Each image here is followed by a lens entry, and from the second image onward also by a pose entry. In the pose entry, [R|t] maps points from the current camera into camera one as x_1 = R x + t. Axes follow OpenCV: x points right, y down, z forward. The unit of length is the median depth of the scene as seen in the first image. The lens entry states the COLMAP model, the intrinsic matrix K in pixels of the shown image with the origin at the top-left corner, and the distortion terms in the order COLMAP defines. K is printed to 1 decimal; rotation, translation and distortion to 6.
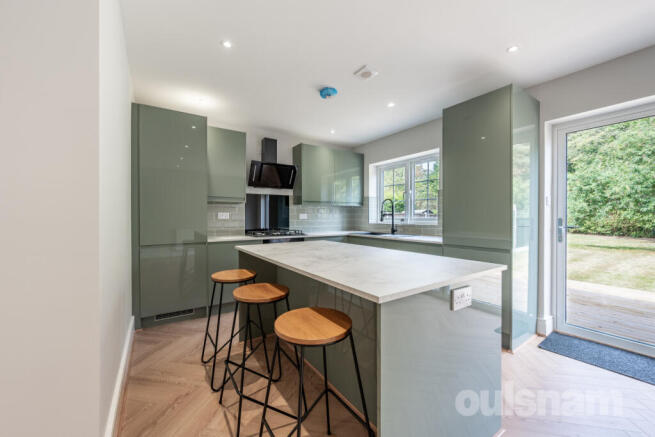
lens RADIAL K [[254.9, 0, 328.9], [0, 254.9, 217.0], [0, 0, 1]] dist [-0.002863, -0.001242]
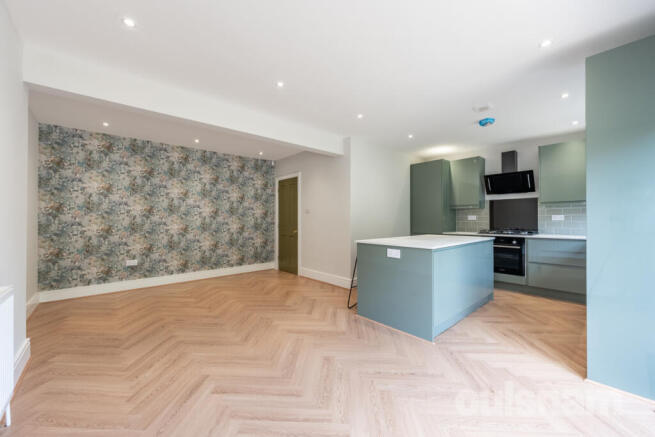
lens RADIAL K [[254.9, 0, 331.0], [0, 254.9, 218.6], [0, 0, 1]] dist [-0.002863, -0.001242]
pose [[0.131524, -0.004724, -0.991302, 0.759750], [0.000884, 0.999989, -0.004649, 0.004848], [0.991313, -0.000265, 0.131527, 0.031868]]
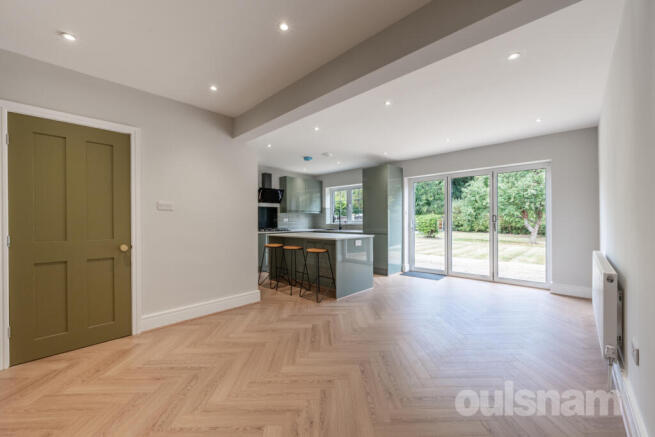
lens RADIAL K [[254.9, 0, 329.9], [0, 254.9, 220.7], [0, 0, 1]] dist [-0.002863, -0.001242]
pose [[0.980106, -0.008111, 0.198309, -0.154440], [0.008149, 0.999967, 0.000623, 0.002361], [-0.198308, 0.001005, 0.980139, -0.662286]]
